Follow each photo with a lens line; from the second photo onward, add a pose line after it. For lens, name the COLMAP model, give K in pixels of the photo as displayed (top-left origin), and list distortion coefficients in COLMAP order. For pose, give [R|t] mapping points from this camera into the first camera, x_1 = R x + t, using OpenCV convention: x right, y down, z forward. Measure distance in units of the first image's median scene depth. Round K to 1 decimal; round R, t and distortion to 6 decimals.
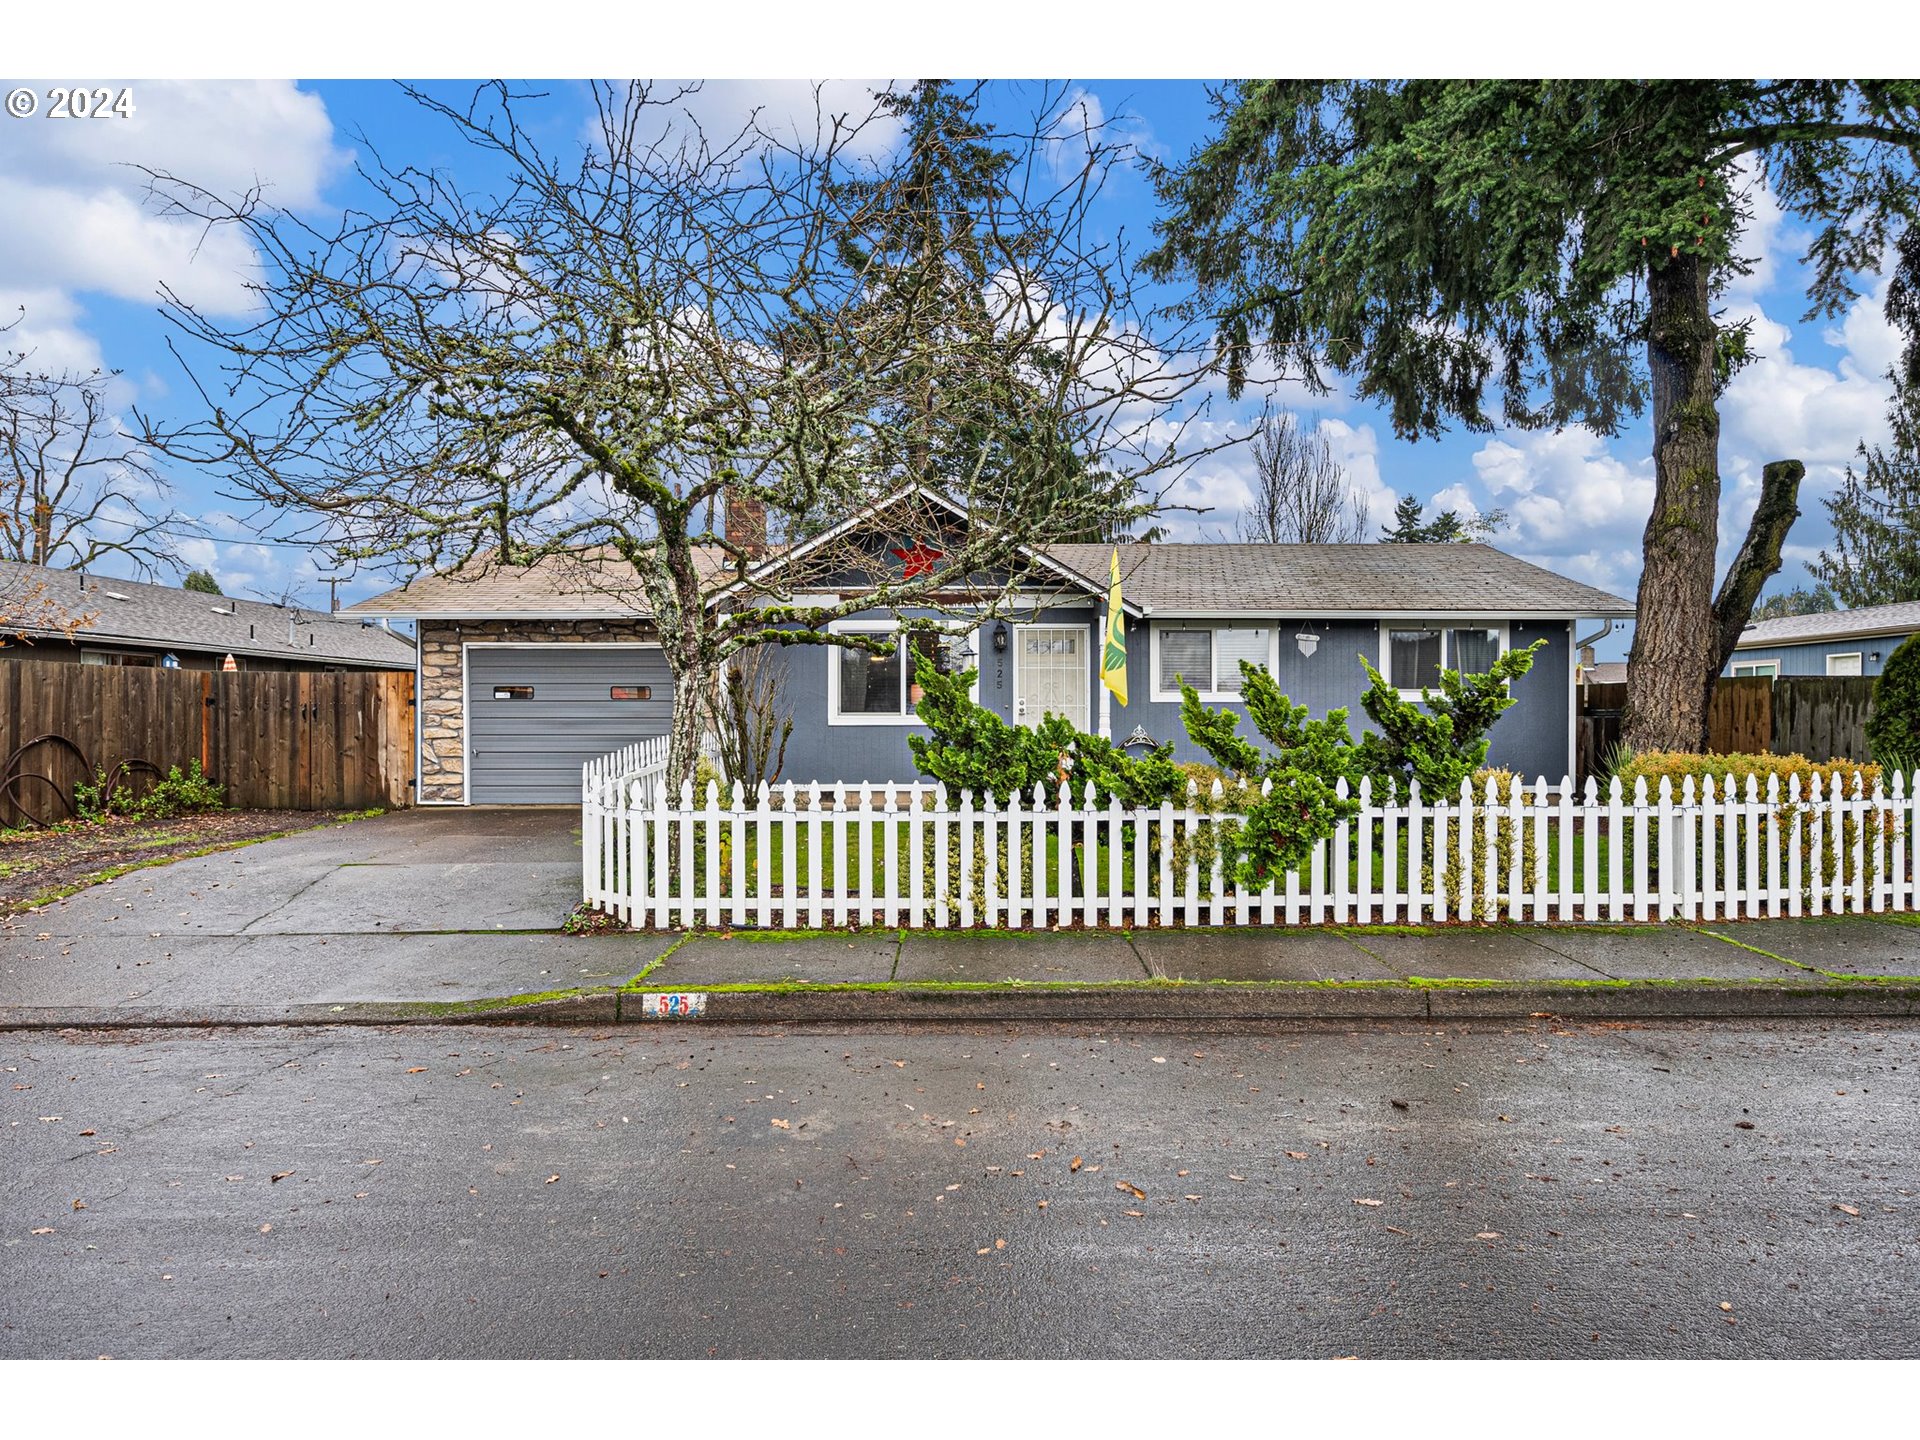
lens RADIAL K [[1109.5, 0, 960.0], [0, 1109.5, 720.0], [0, 0, 1]] dist [0.017222, -0.001155]
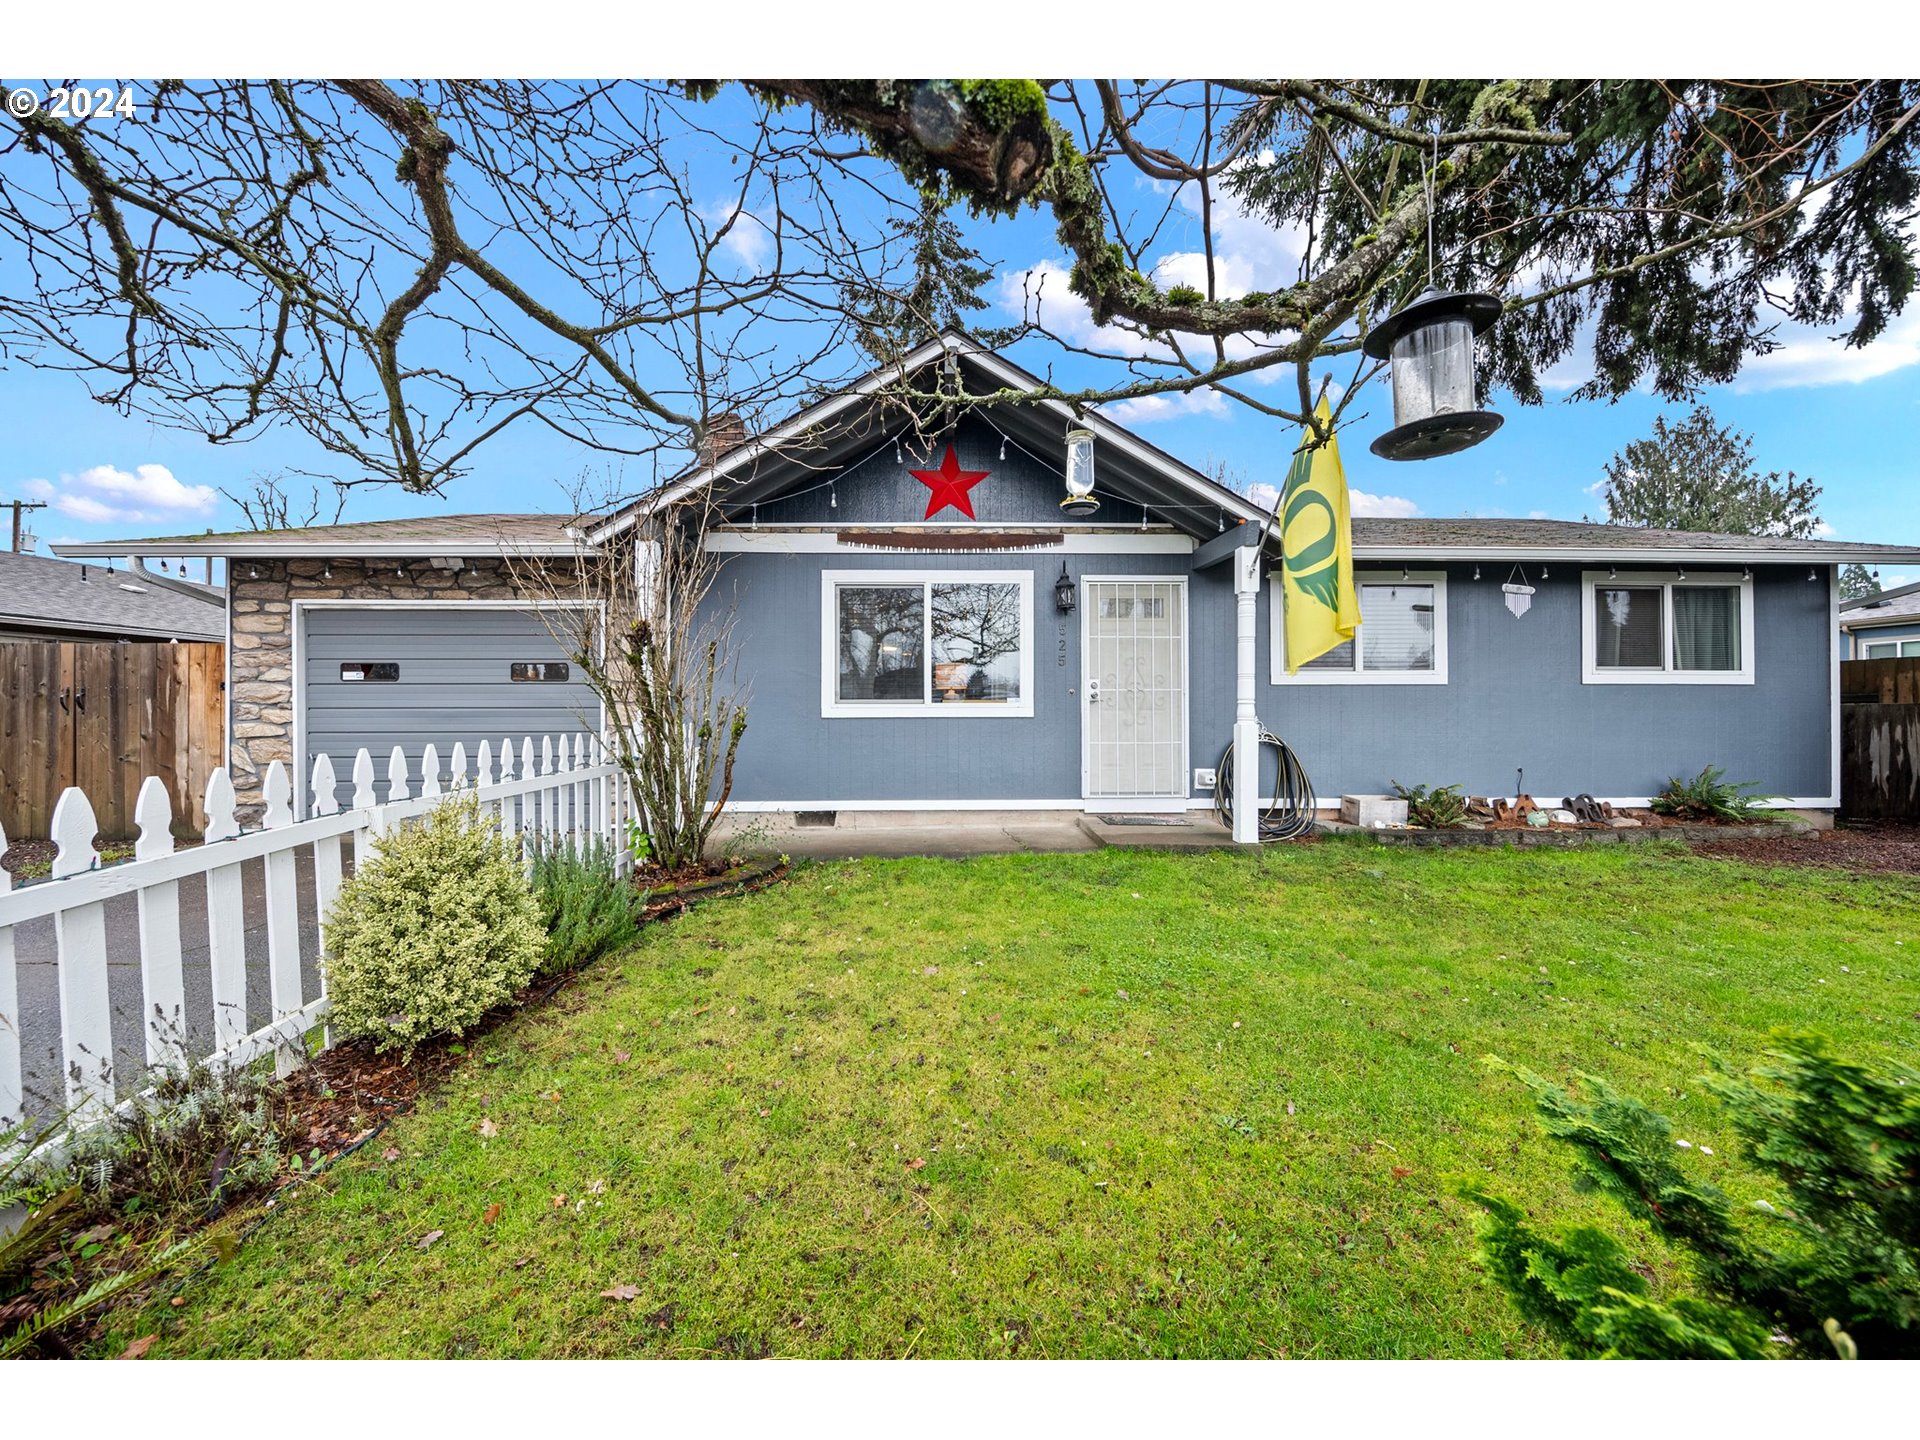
lens RADIAL K [[714.4, 0, 960.0], [0, 714.4, 720.0], [0, 0, 1]] dist [-0.000300, -0.004169]
pose [[0.999729, -0.002143, 0.023181, -0.041391], [0.001831, 0.999908, 0.013471, 0.000285], [-0.023208, -0.013425, 0.999641, 0.547838]]
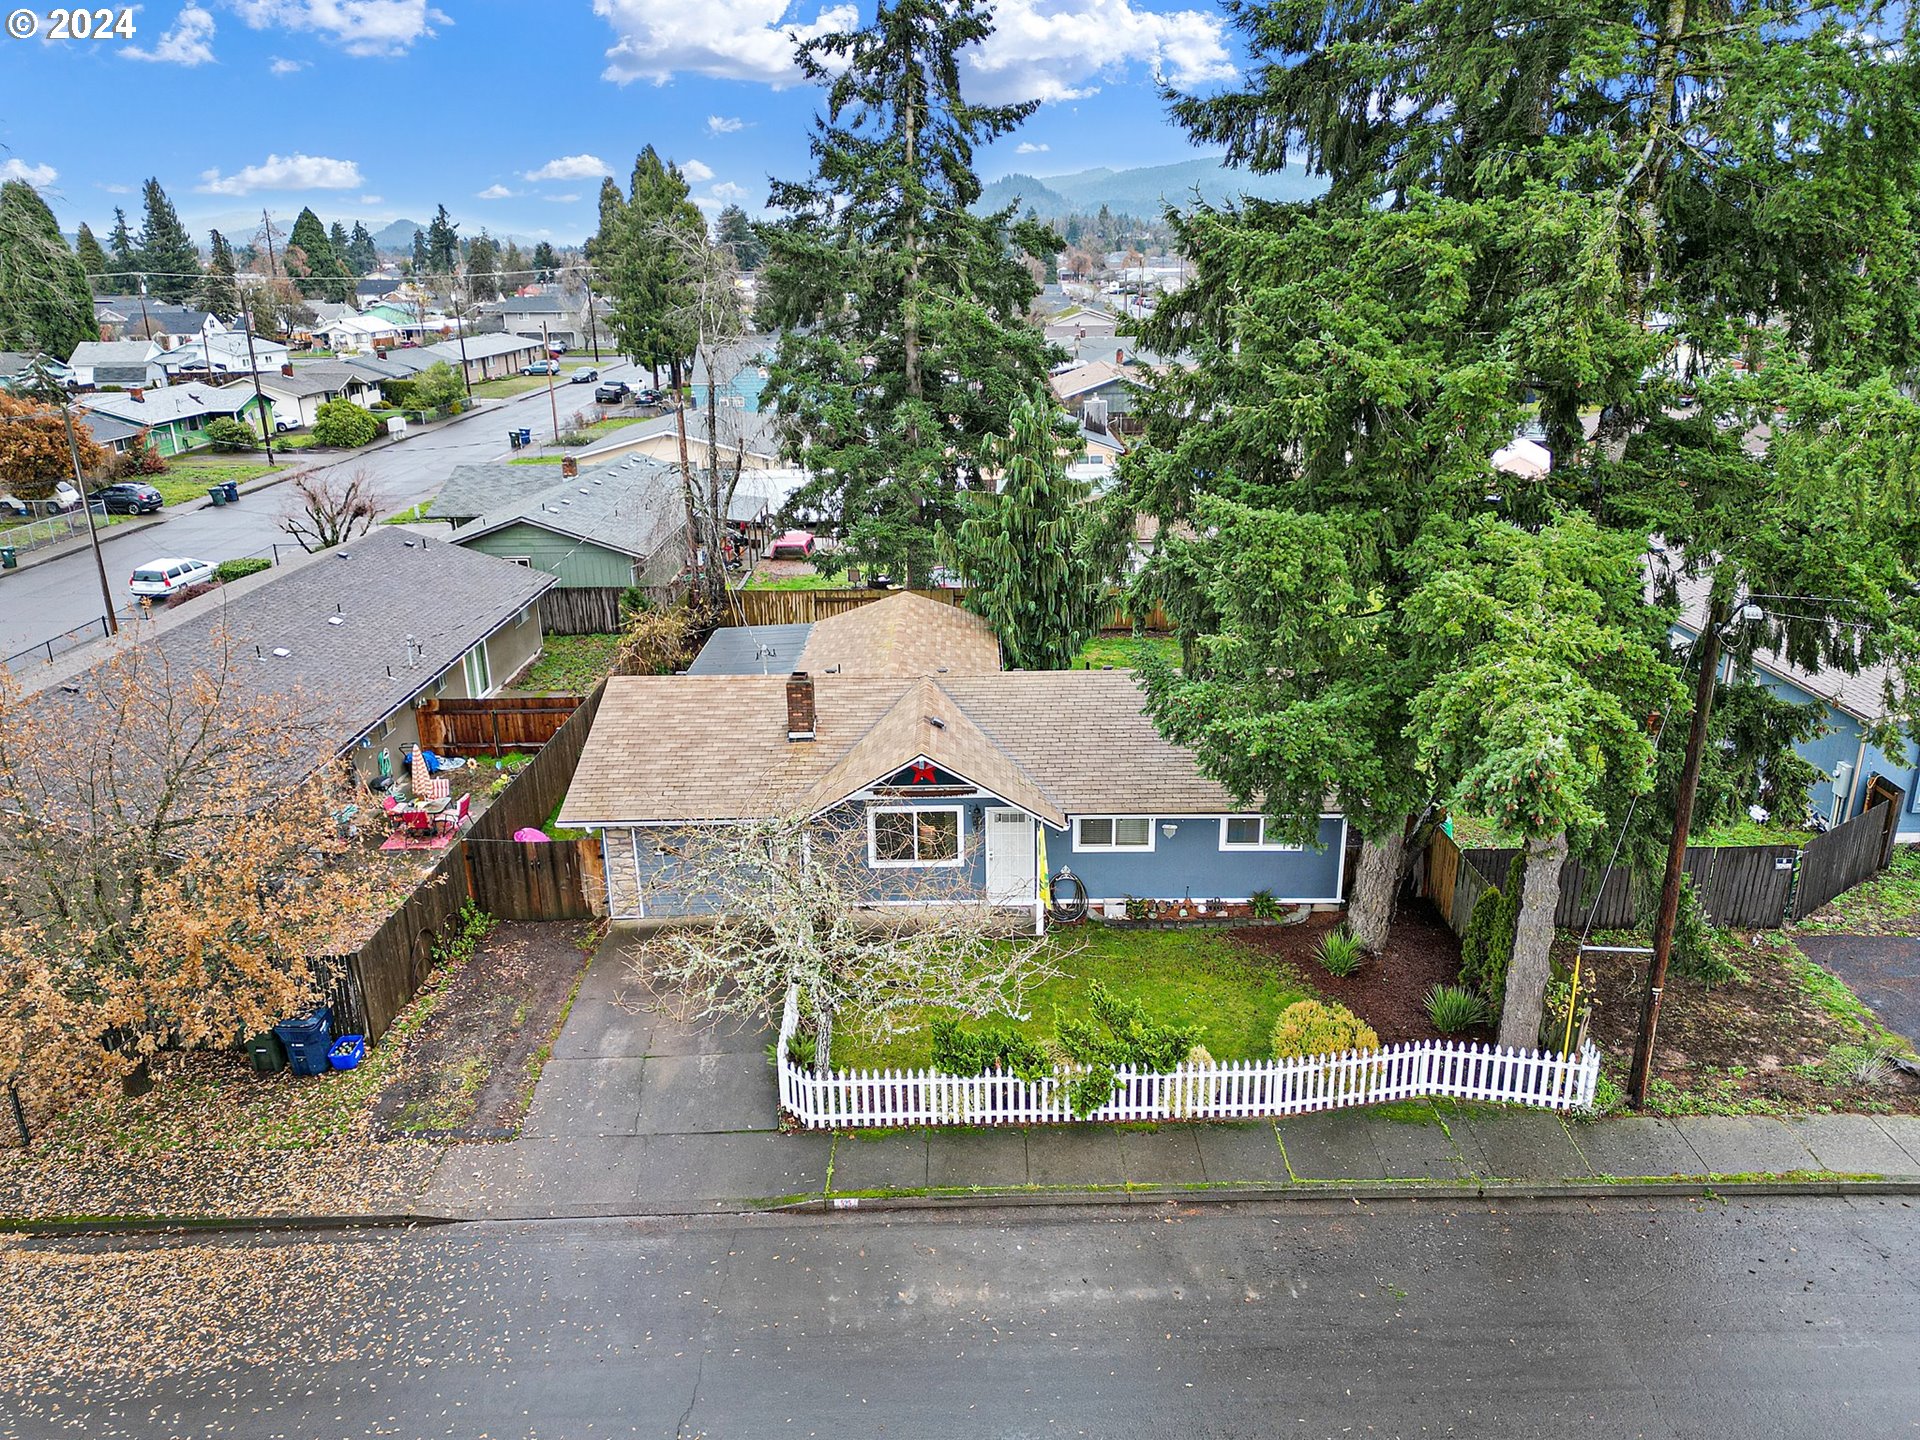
lens RADIAL K [[1325.3, 0, 960.0], [0, 1325.3, 720.0], [0, 0, 1]] dist [0.062058, -0.000183]
pose [[0.999929, -0.011920, -0.000112, 0.013120], [0.011333, 0.947644, 0.319126, -0.792204], [-0.003698, -0.319105, 0.947712, -0.711366]]
